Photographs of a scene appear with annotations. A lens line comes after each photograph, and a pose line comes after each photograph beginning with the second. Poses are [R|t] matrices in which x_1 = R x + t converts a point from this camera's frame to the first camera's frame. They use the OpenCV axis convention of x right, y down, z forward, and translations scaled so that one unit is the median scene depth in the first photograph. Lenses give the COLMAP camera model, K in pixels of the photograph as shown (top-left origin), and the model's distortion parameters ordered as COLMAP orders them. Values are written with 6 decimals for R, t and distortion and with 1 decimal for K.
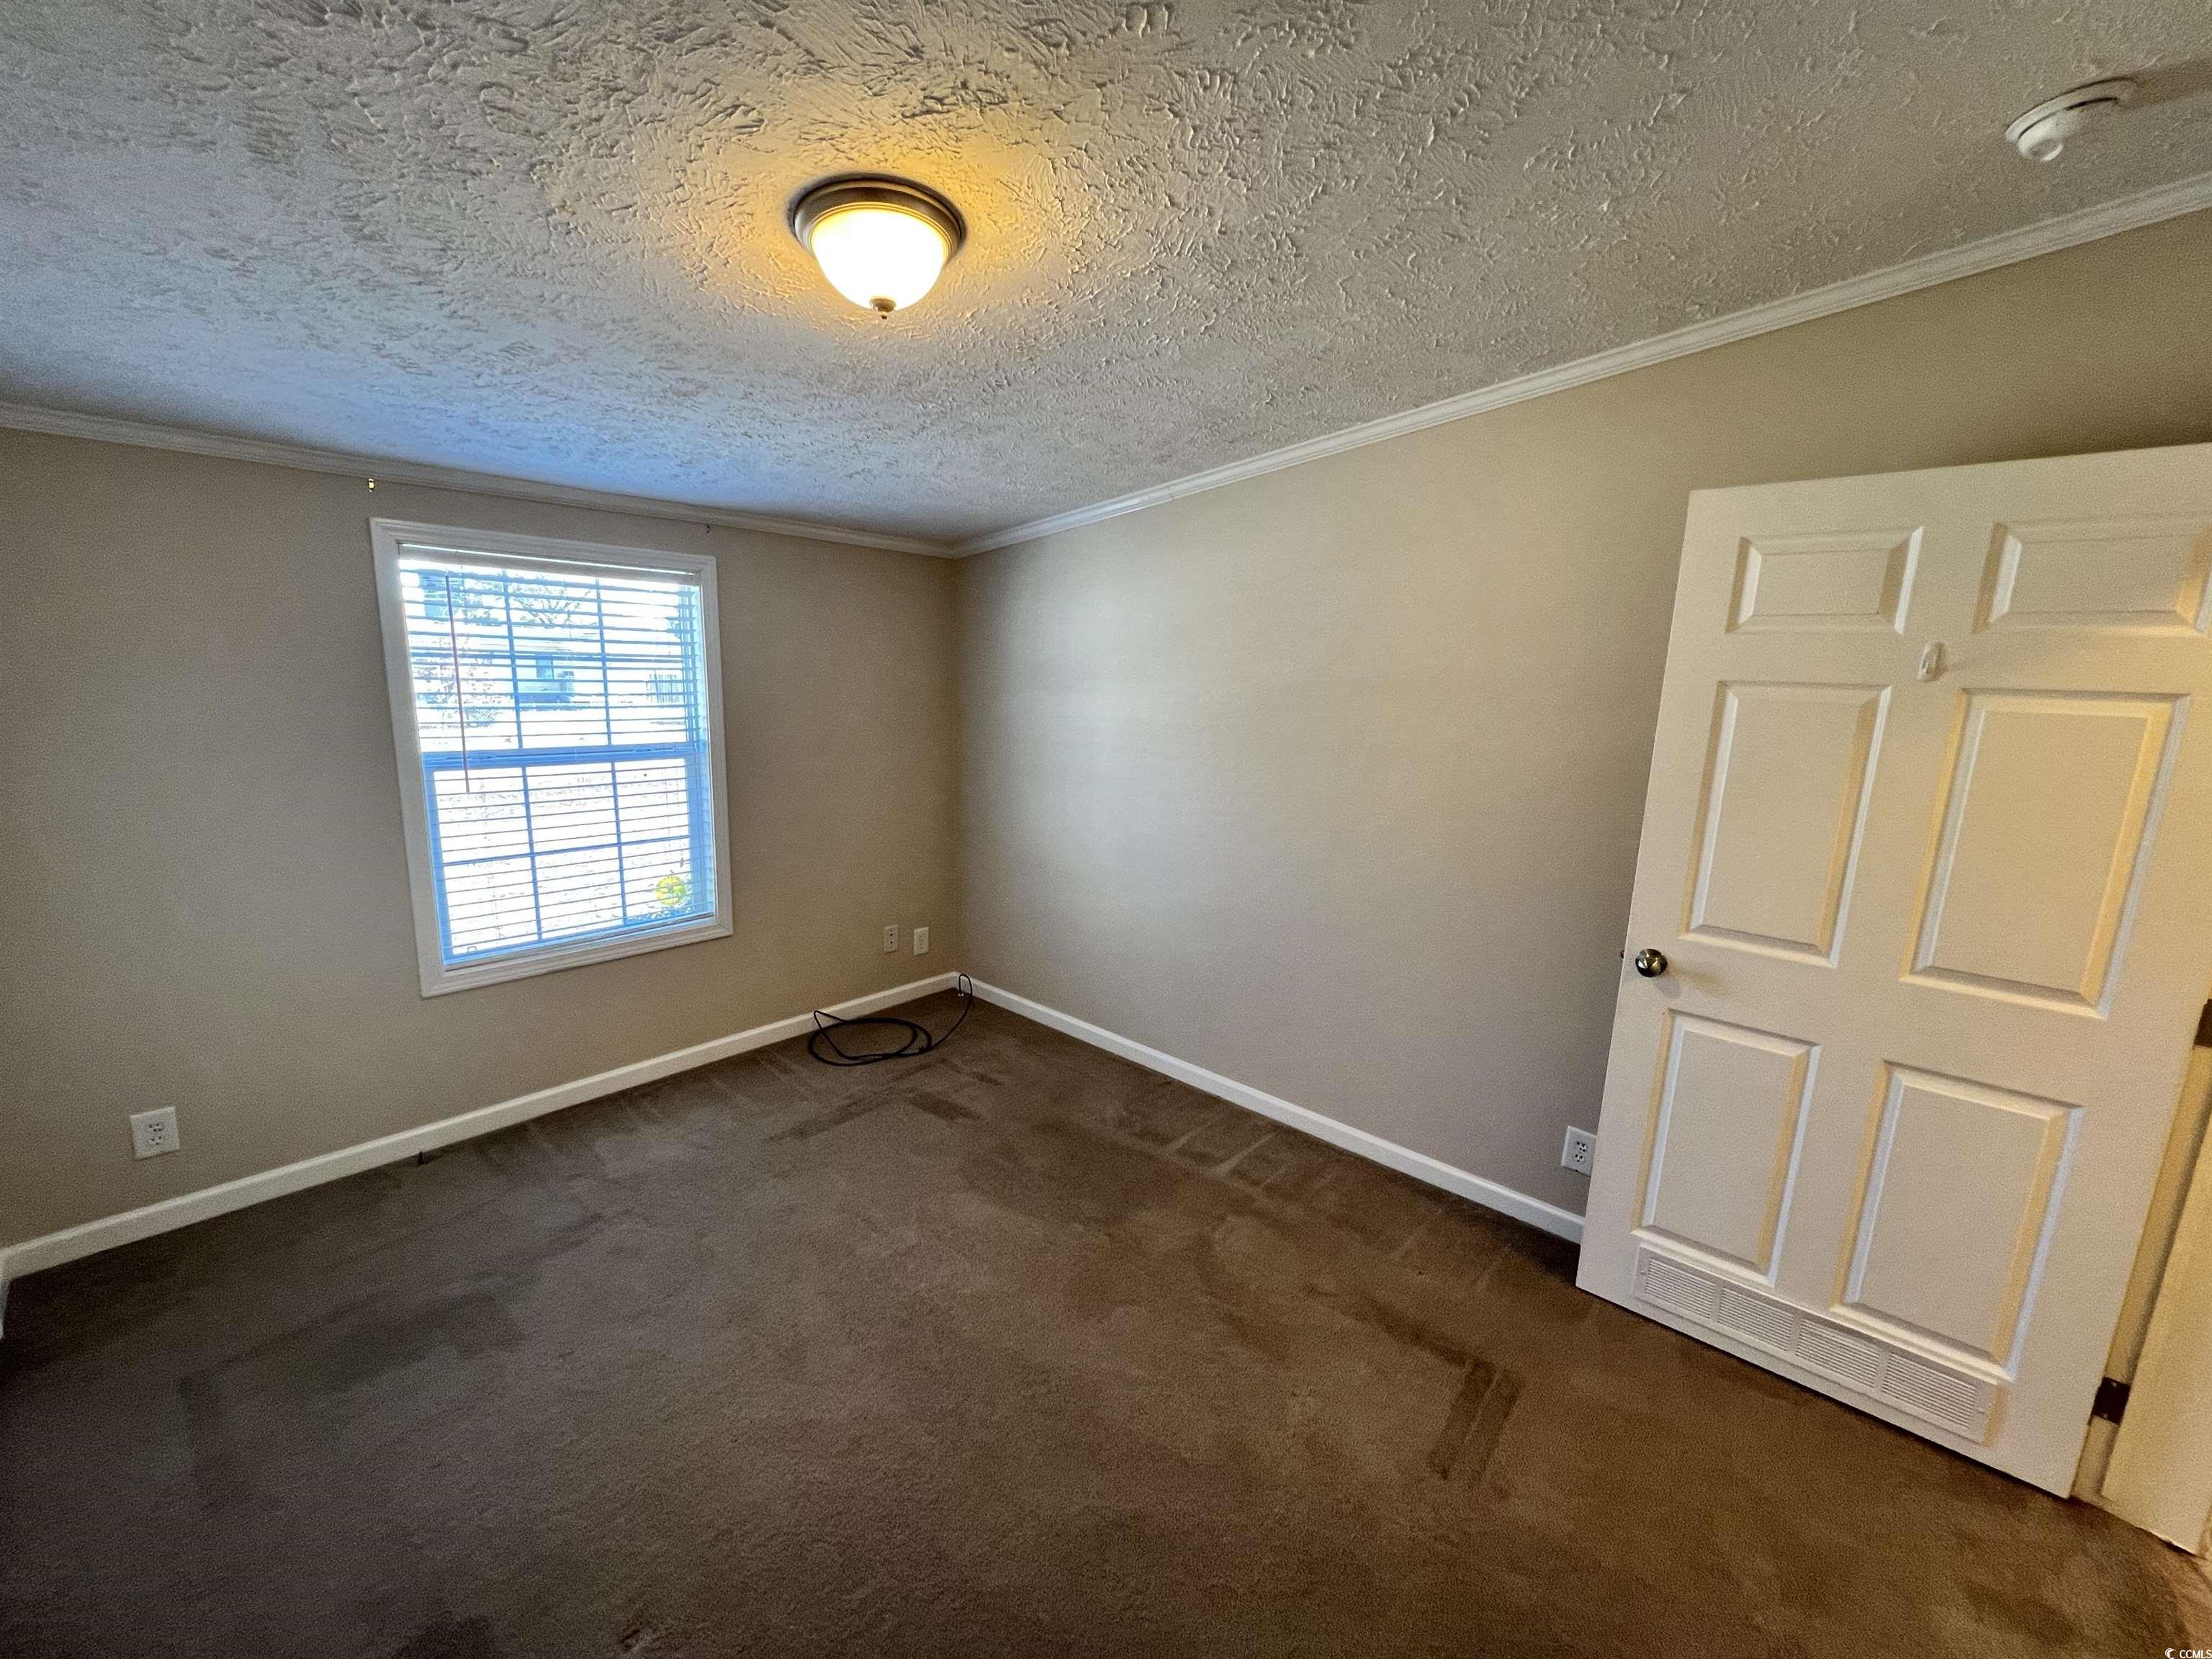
lens RADIAL K [[884.4, 0, 1109.3], [0, 884.4, 839.0], [0, 0, 1]] dist [0.008045, -0.000019]
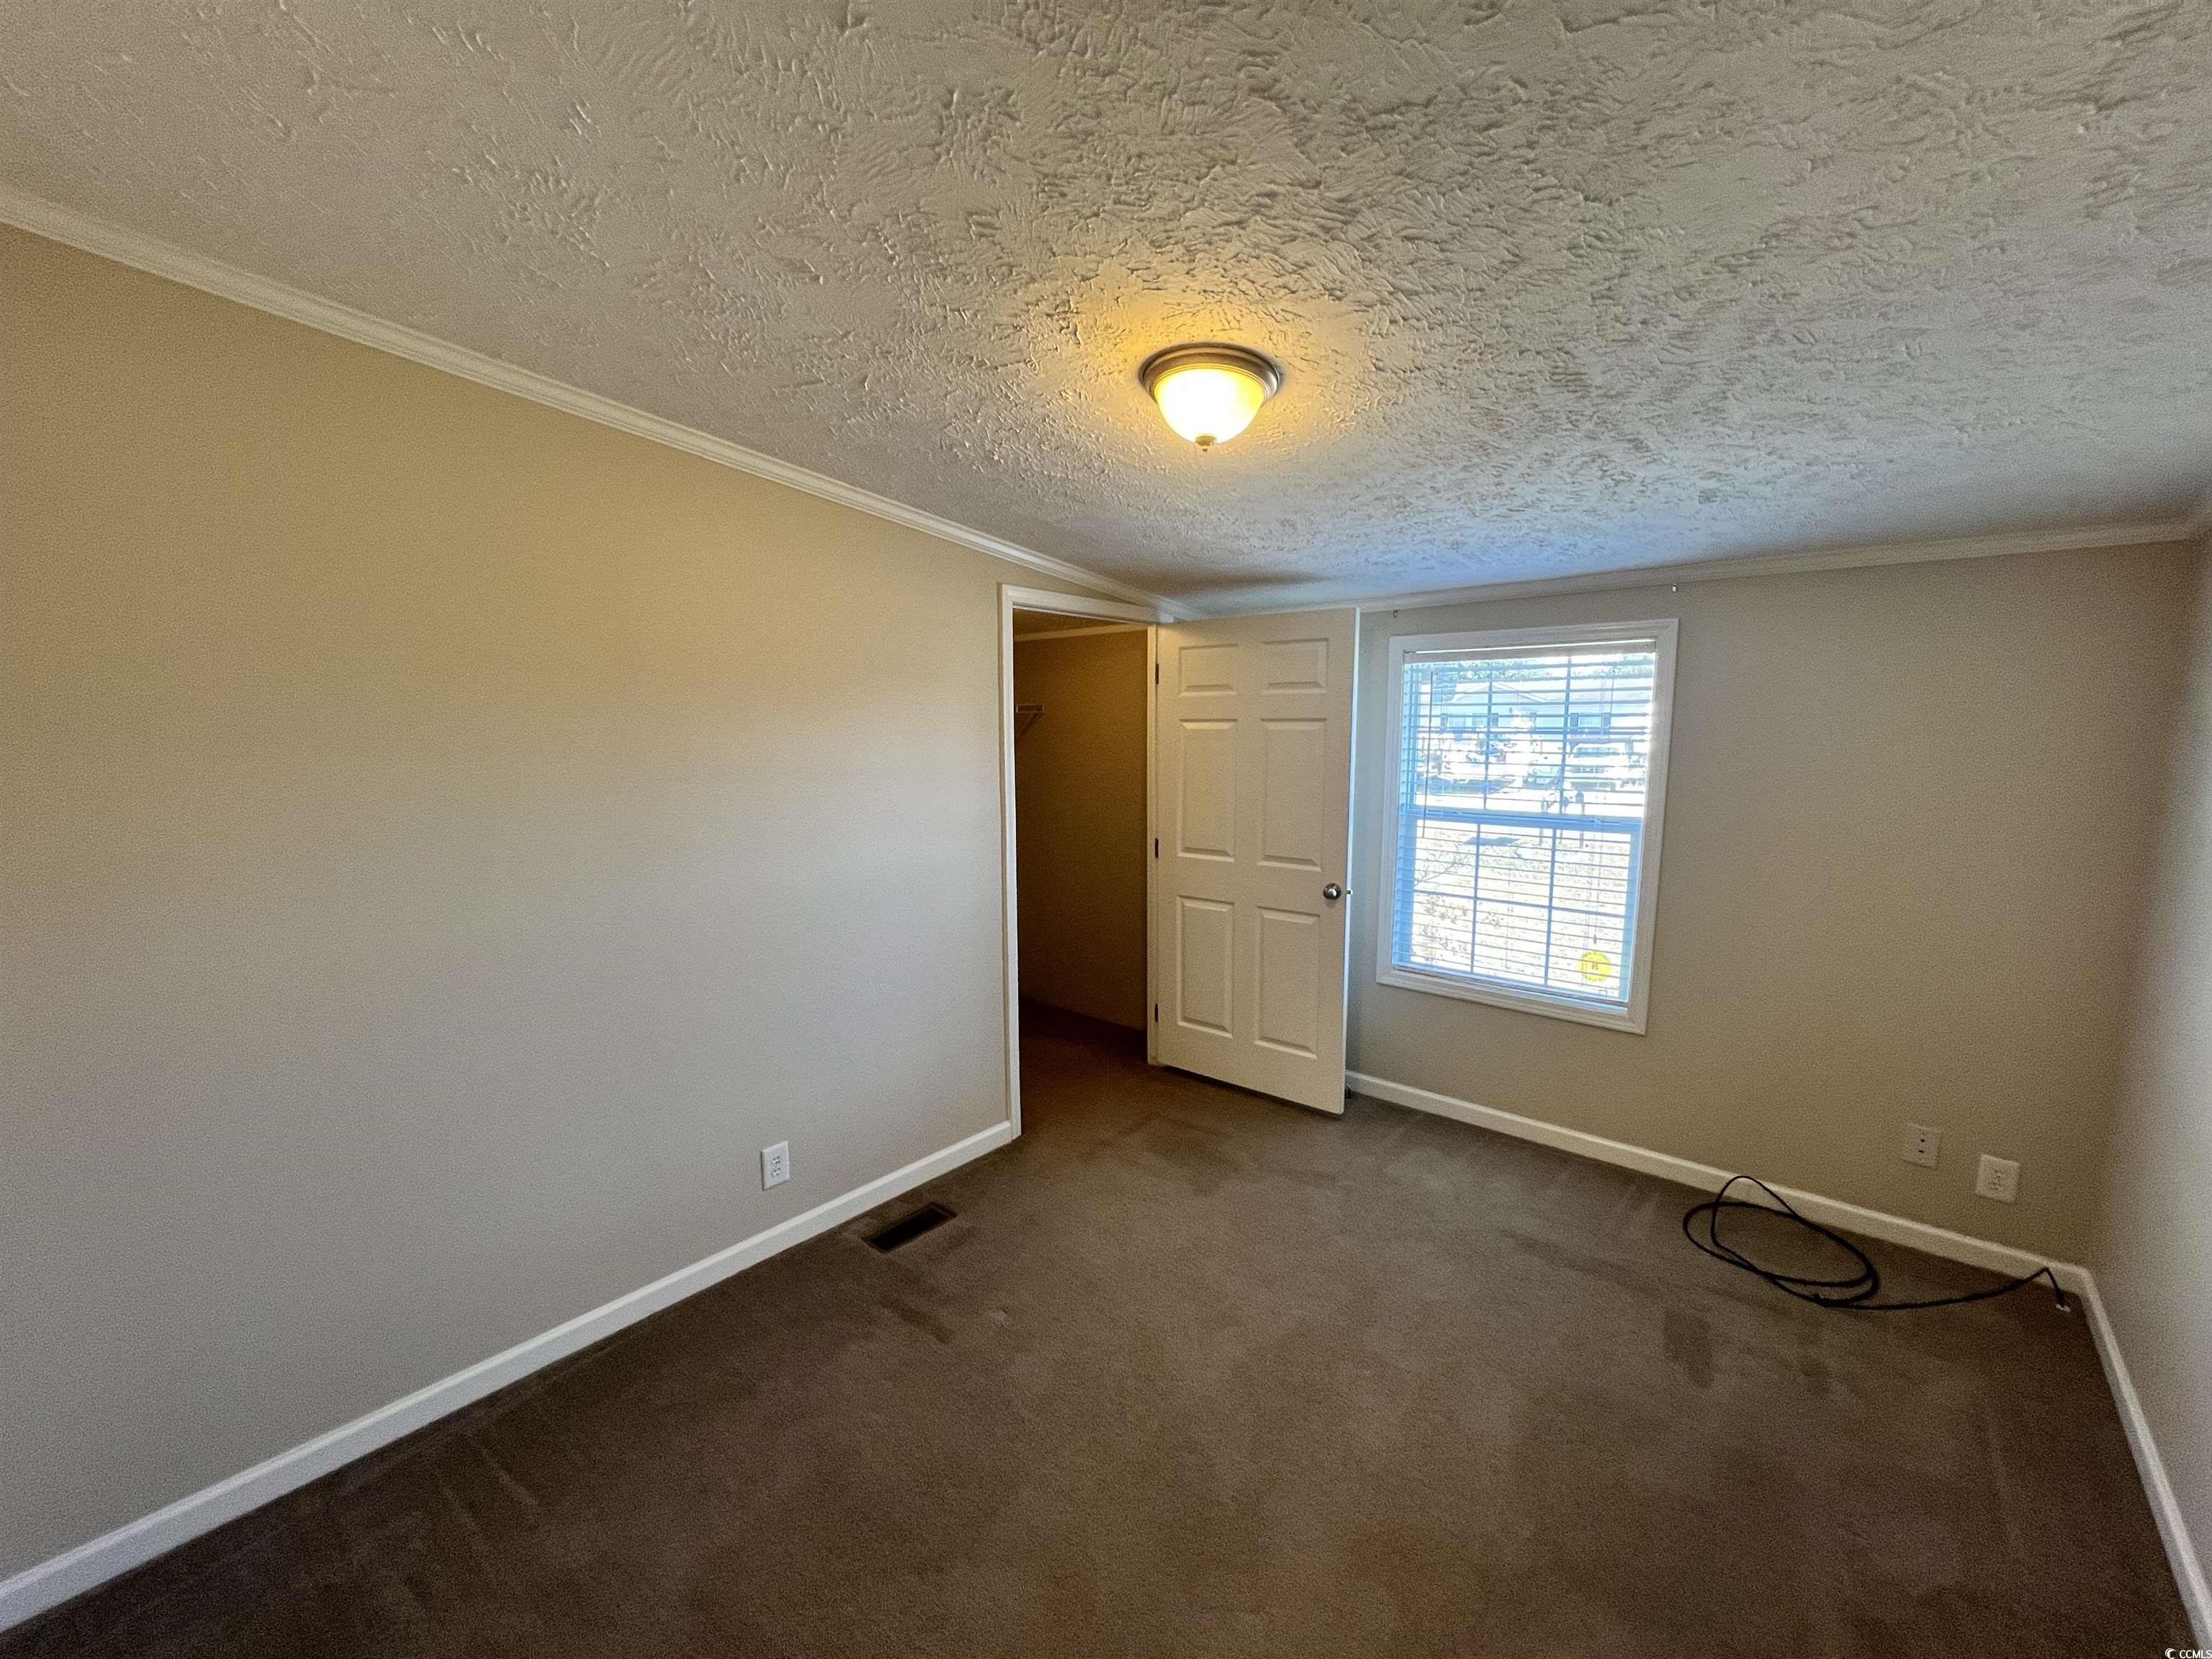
lens RADIAL K [[884.4, 0, 1109.3], [0, 884.4, 839.0], [0, 0, 1]] dist [0.008045, -0.000019]
pose [[0.030440, 0.103635, -0.994149, 0.518471], [-0.182837, 0.978406, 0.096396, -0.088468], [0.982672, 0.178833, 0.048731, 0.478779]]
